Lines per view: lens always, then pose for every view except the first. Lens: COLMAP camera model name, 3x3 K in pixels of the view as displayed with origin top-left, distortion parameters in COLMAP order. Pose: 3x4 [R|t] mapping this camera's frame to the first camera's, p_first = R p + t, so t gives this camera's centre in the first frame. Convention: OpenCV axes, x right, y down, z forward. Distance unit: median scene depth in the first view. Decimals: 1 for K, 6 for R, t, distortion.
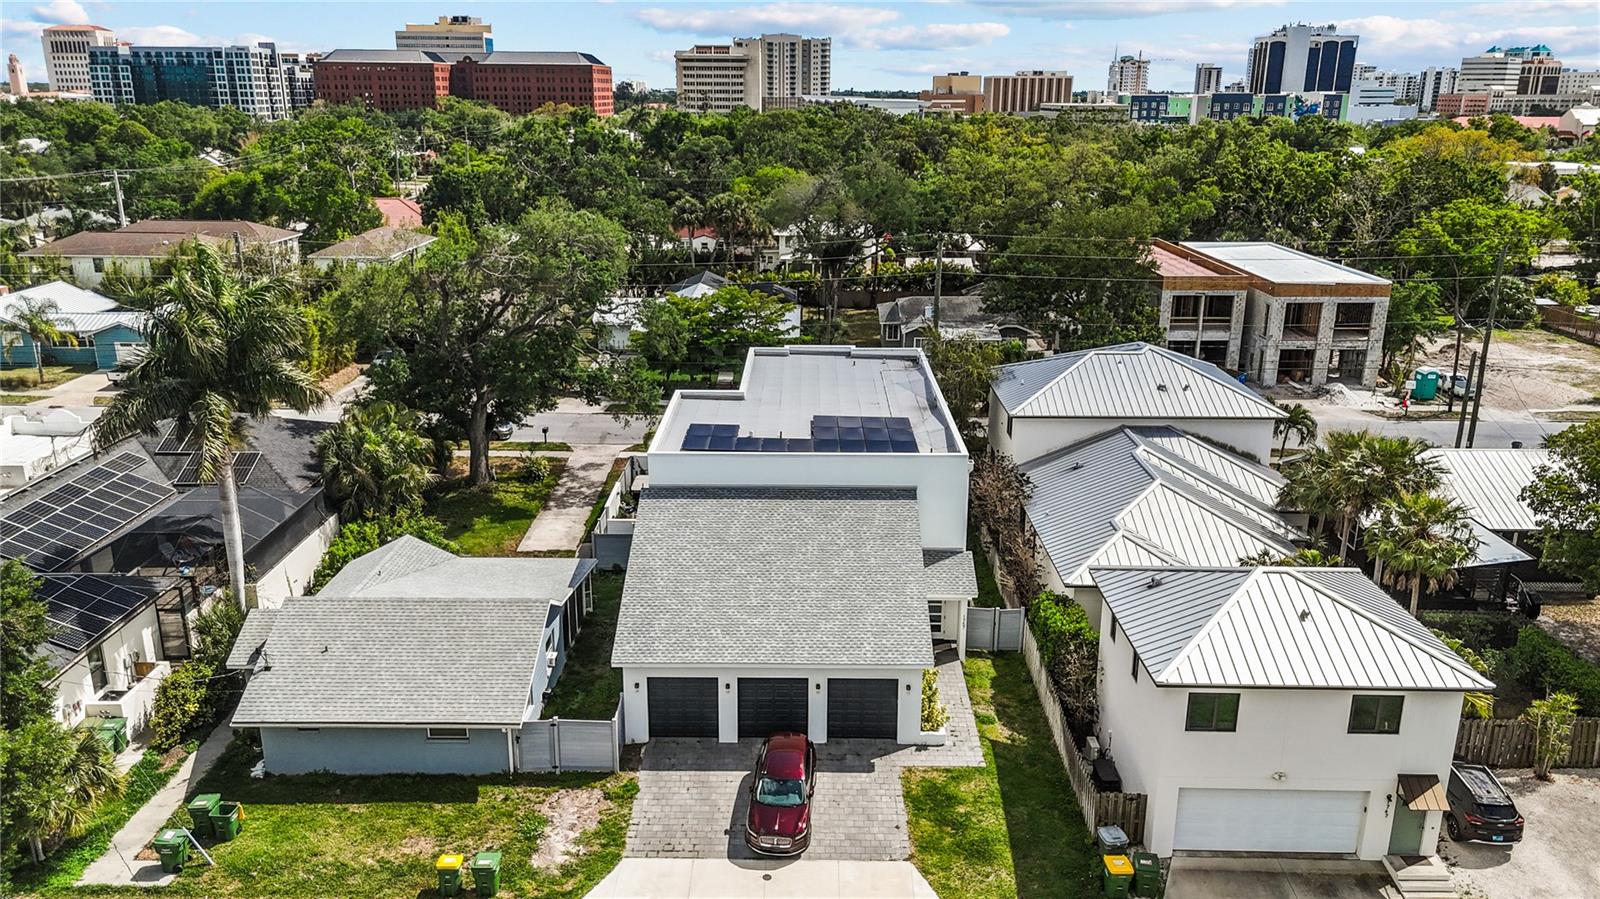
lens RADIAL K [[1179.7, 0, 800.0], [0, 1179.7, 449.5], [0, 0, 1]] dist [0.065180, -0.059878]
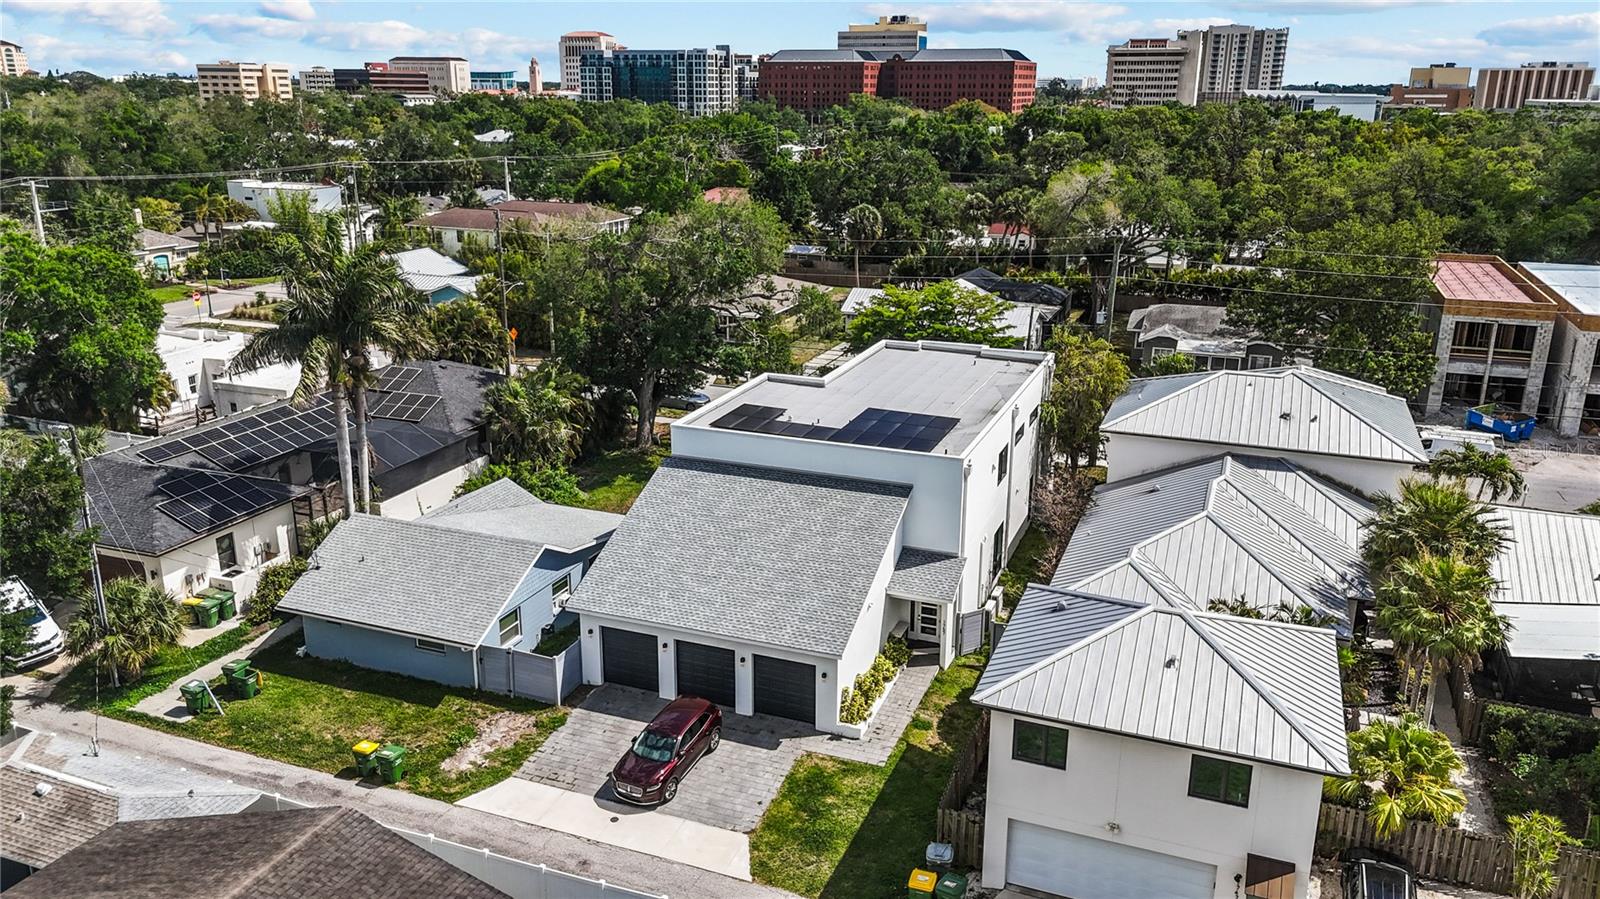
lens RADIAL K [[1179.7, 0, 800.0], [0, 1179.7, 449.5], [0, 0, 1]] dist [0.065180, -0.059878]
pose [[0.934584, 0.105739, -0.339666, 0.274850], [-0.104802, 0.994268, 0.021156, -0.007495], [0.339956, 0.015826, 0.940308, 0.025663]]
